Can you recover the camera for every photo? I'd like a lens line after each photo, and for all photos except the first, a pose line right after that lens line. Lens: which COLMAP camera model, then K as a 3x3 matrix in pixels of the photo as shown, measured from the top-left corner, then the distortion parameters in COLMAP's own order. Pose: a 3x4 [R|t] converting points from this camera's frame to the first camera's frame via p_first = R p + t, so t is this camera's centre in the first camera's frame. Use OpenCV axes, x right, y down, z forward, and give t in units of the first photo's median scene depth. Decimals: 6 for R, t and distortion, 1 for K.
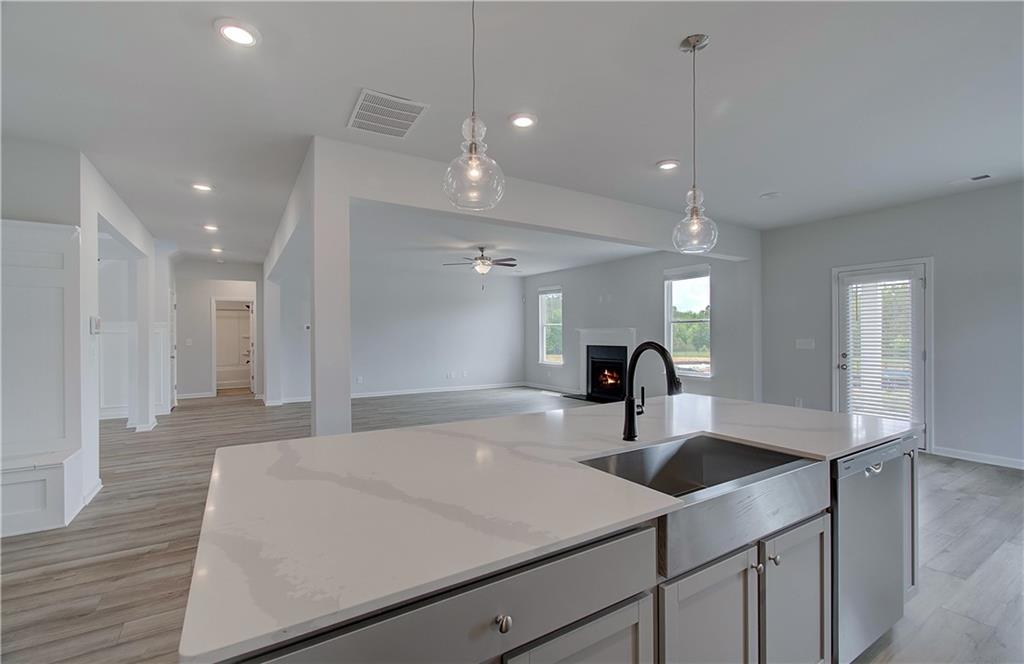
lens RADIAL K [[445.6, 0, 516.8], [0, 445.6, 334.7], [0, 0, 1]] dist [-0.000187, 0.000201]
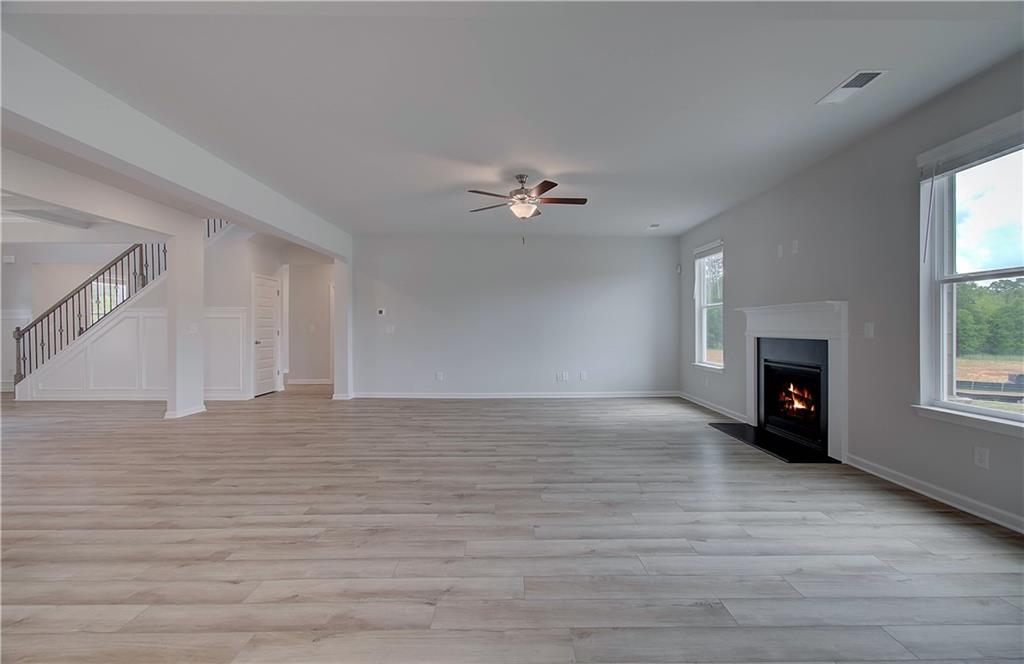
lens RADIAL K [[445.6, 0, 522.3], [0, 445.6, 333.1], [0, 0, 1]] dist [-0.000187, 0.000201]
pose [[0.865342, 0.009873, -0.501085, 0.183539], [-0.005411, 0.999932, 0.010359, 0.013913], [0.501153, -0.006253, 0.865336, 0.359306]]
